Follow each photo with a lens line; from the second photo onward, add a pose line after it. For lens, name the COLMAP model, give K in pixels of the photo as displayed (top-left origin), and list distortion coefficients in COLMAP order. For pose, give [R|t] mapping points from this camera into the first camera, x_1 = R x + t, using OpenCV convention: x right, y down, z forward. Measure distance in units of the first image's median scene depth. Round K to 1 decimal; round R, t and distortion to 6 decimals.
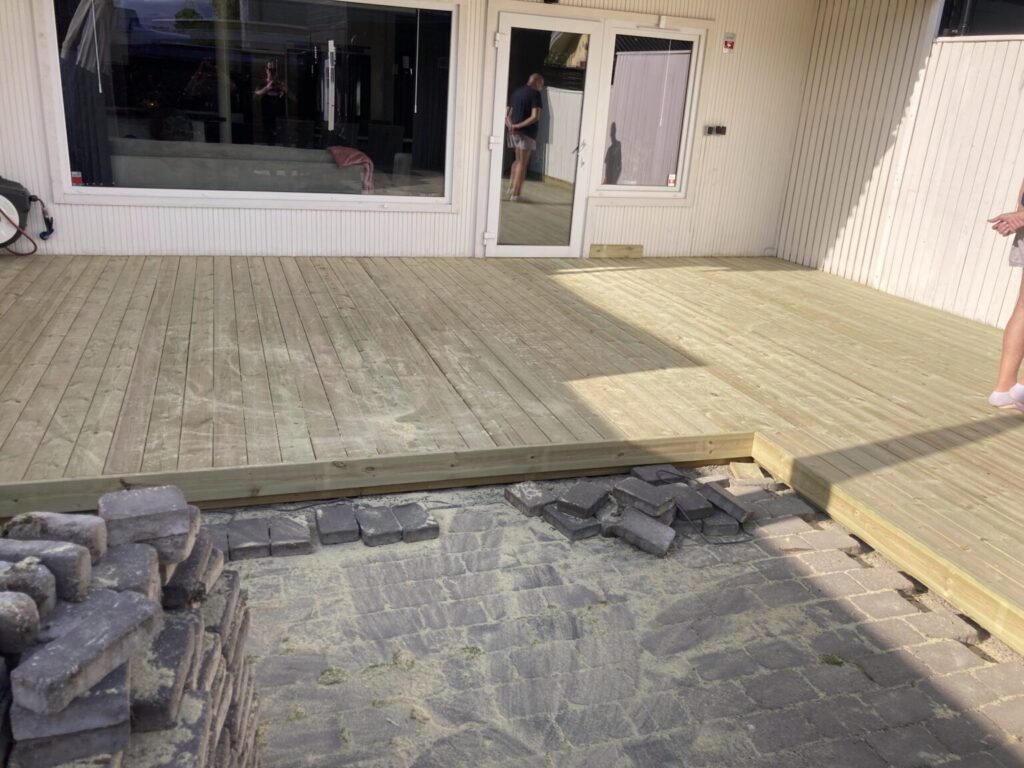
lens RADIAL K [[854.5, 0, 528.1], [0, 854.5, 382.1], [0, 0, 1]] dist [0.063987, -0.060773]
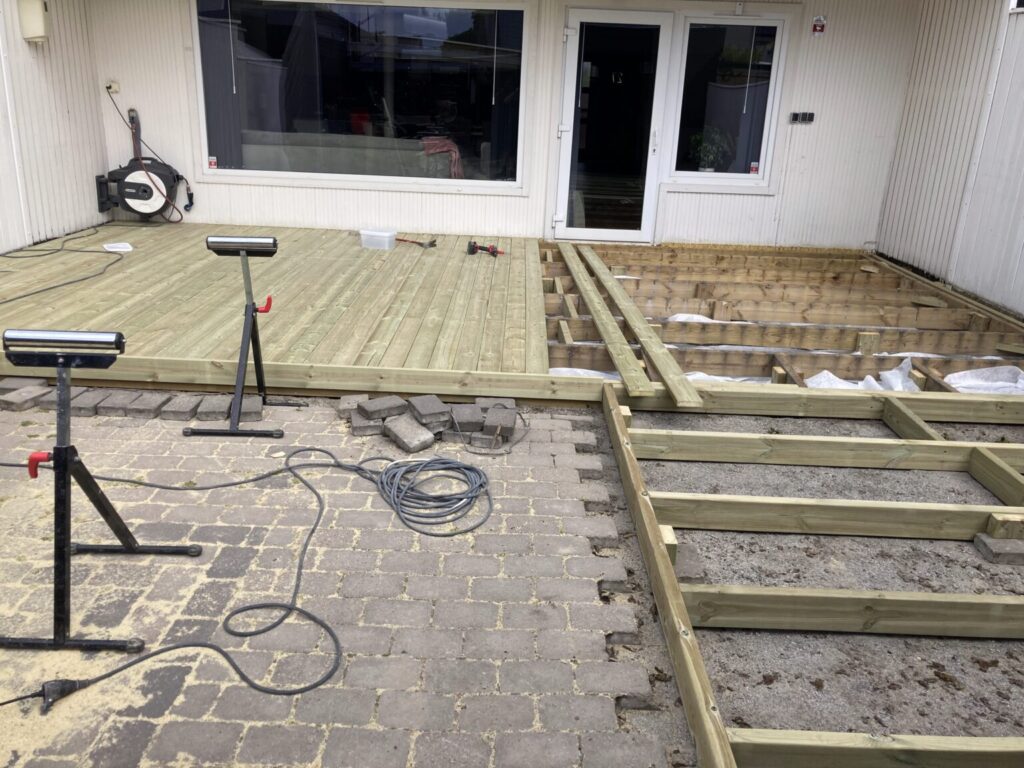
lens RADIAL K [[858.8, 0, 513.4], [0, 858.8, 400.0], [0, 0, 1]] dist [0.009020, 0.007015]
pose [[0.943793, 0.086609, -0.318989, 0.309482], [-0.084521, 0.996213, 0.020410, 0.044136], [0.319549, 0.007699, 0.947539, -0.035524]]
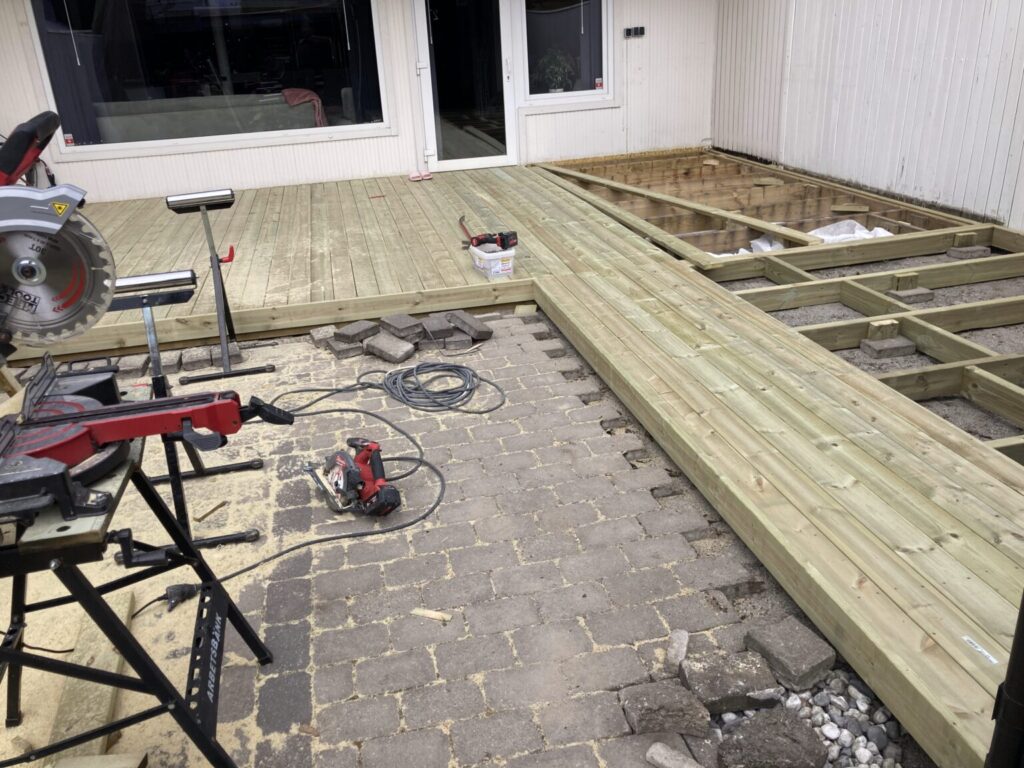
lens RADIAL K [[847.7, 0, 537.4], [0, 847.7, 384.2], [0, 0, 1]] dist [0.069662, -0.114049]
pose [[0.989084, -0.074780, -0.126970, 0.251700], [0.084138, 0.993992, 0.070006, 0.075530], [0.120973, -0.079925, 0.989433, -0.134294]]
